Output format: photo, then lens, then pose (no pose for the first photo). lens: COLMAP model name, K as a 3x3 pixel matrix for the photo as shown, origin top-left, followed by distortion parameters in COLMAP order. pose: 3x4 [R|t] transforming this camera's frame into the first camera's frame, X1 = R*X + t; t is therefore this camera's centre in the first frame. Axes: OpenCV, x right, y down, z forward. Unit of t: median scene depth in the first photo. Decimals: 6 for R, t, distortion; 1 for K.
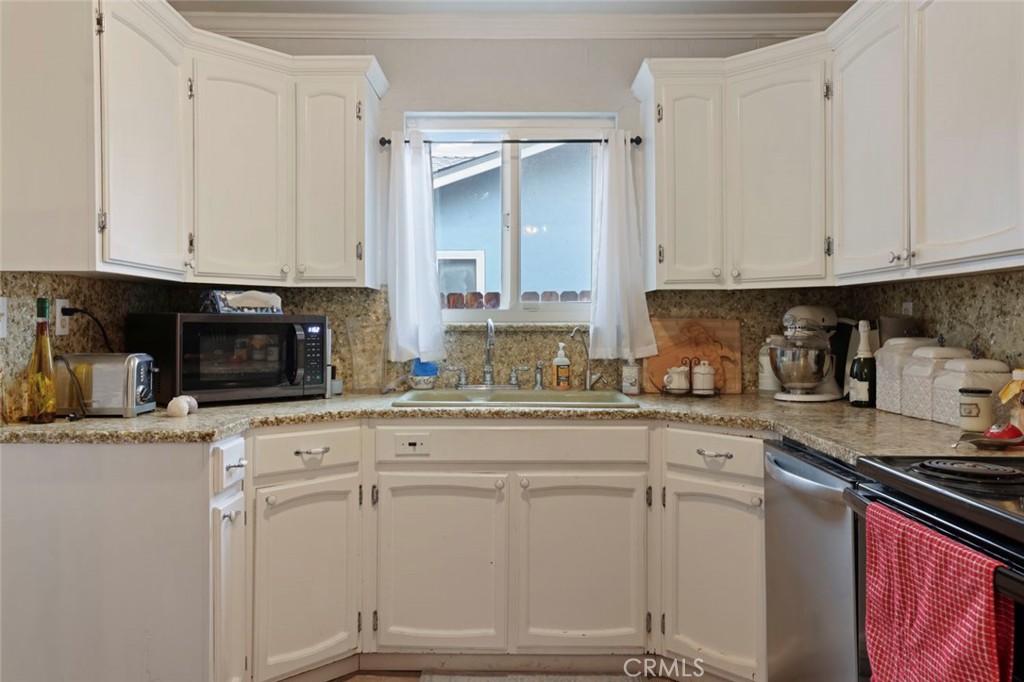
lens RADIAL K [[799.6, 0, 513.5], [0, 799.6, 325.3], [0, 0, 1]] dist [0.017369, 0.003561]
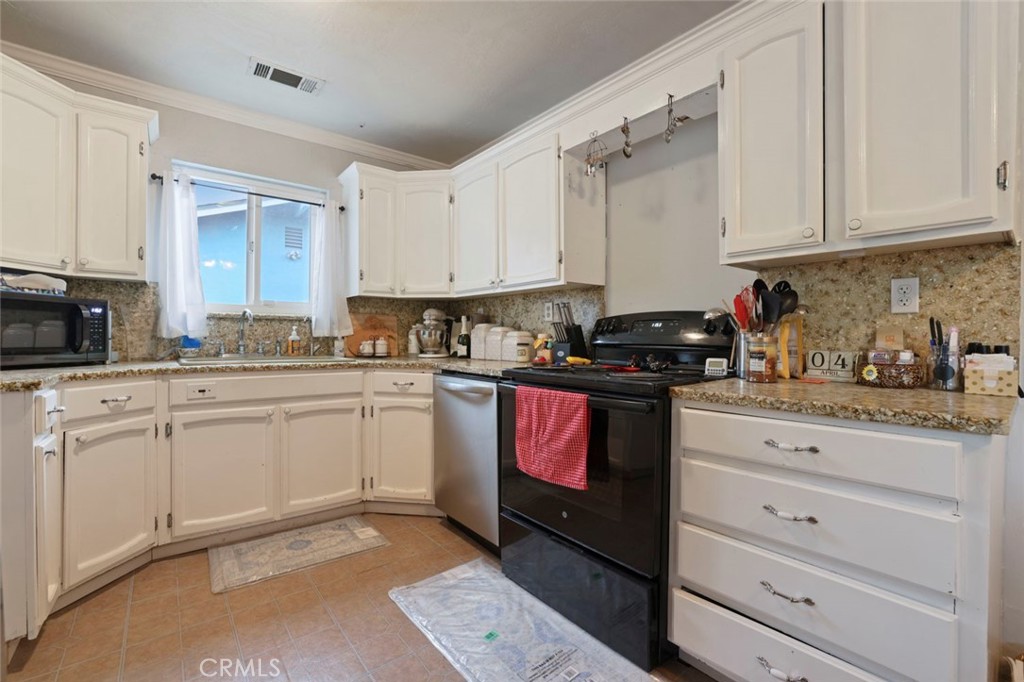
lens RADIAL K [[445.6, 0, 518.3], [0, 445.6, 340.4], [0, 0, 1]] dist [-0.028897, 0.007145]
pose [[0.776920, -0.002809, 0.629593, -0.175021], [-0.001495, 0.999979, 0.006306, 0.050996], [-0.629597, -0.005840, 0.776900, 0.036232]]
